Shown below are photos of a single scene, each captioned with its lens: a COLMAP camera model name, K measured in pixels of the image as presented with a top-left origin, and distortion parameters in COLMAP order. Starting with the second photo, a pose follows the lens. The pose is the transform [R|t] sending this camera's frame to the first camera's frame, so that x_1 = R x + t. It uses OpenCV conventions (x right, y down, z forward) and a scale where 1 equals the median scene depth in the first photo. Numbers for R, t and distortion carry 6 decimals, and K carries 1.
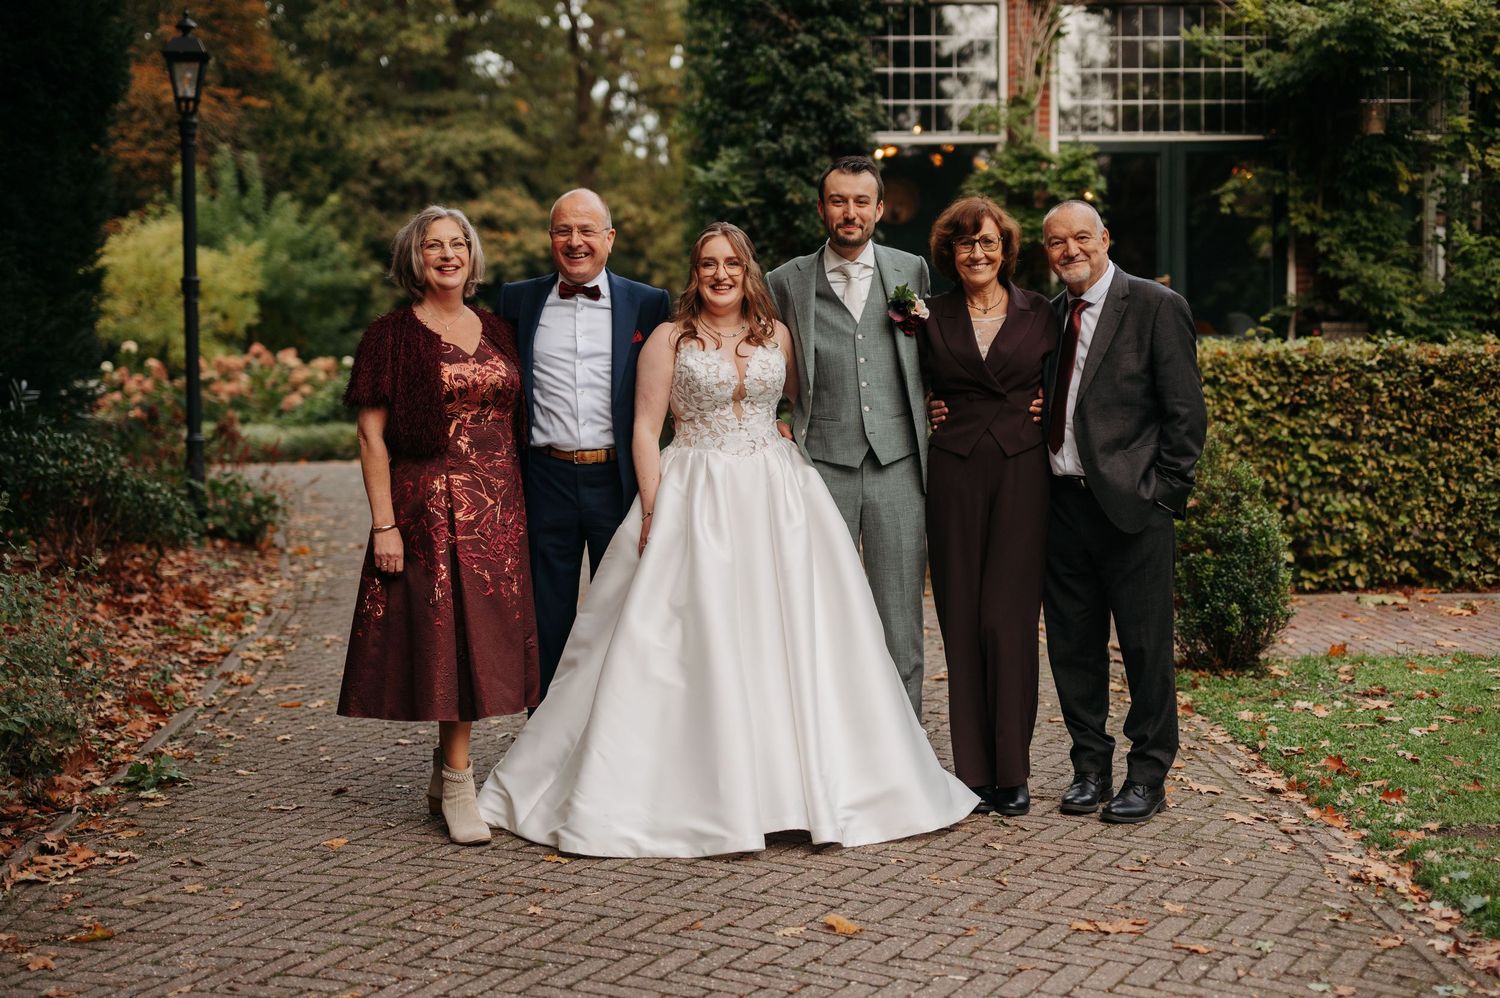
lens RADIAL K [[2193.3, 0, 750.0], [0, 2193.3, 499.0], [0, 0, 1]] dist [0.017217, 0.016638]
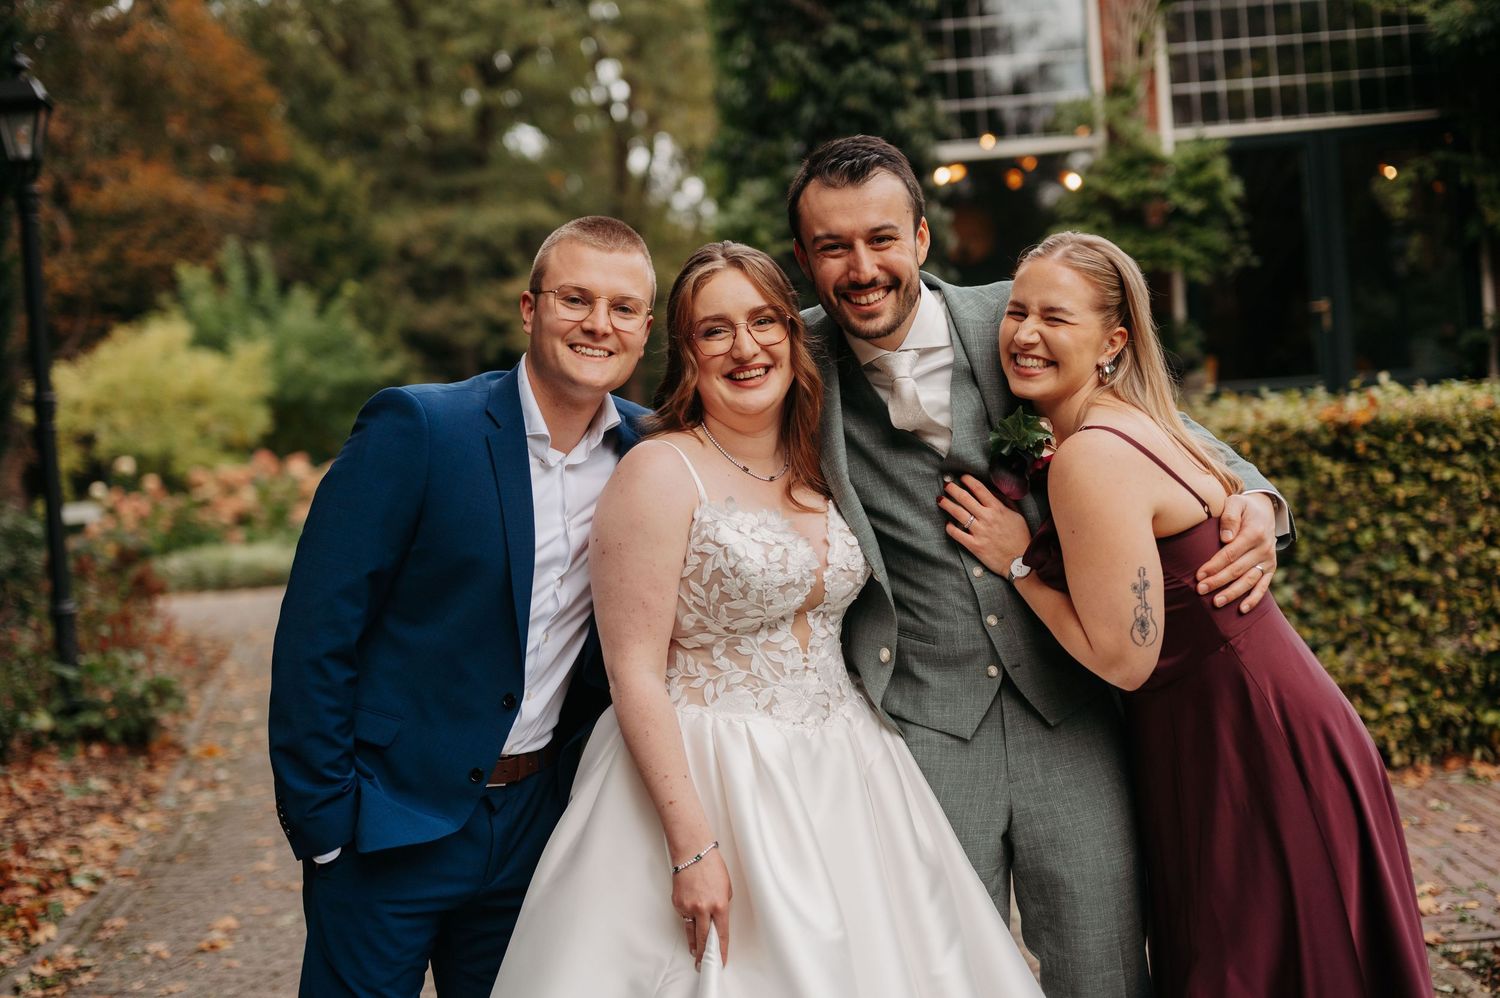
lens RADIAL K [[2193.3, 0, 750.0], [0, 2193.3, 499.0], [0, 0, 1]] dist [0.017217, 0.016638]
pose [[0.997014, -0.070321, -0.031911, 0.006892], [0.069365, 0.997136, -0.030123, -0.022226], [0.033938, 0.027820, 0.999037, 0.217408]]
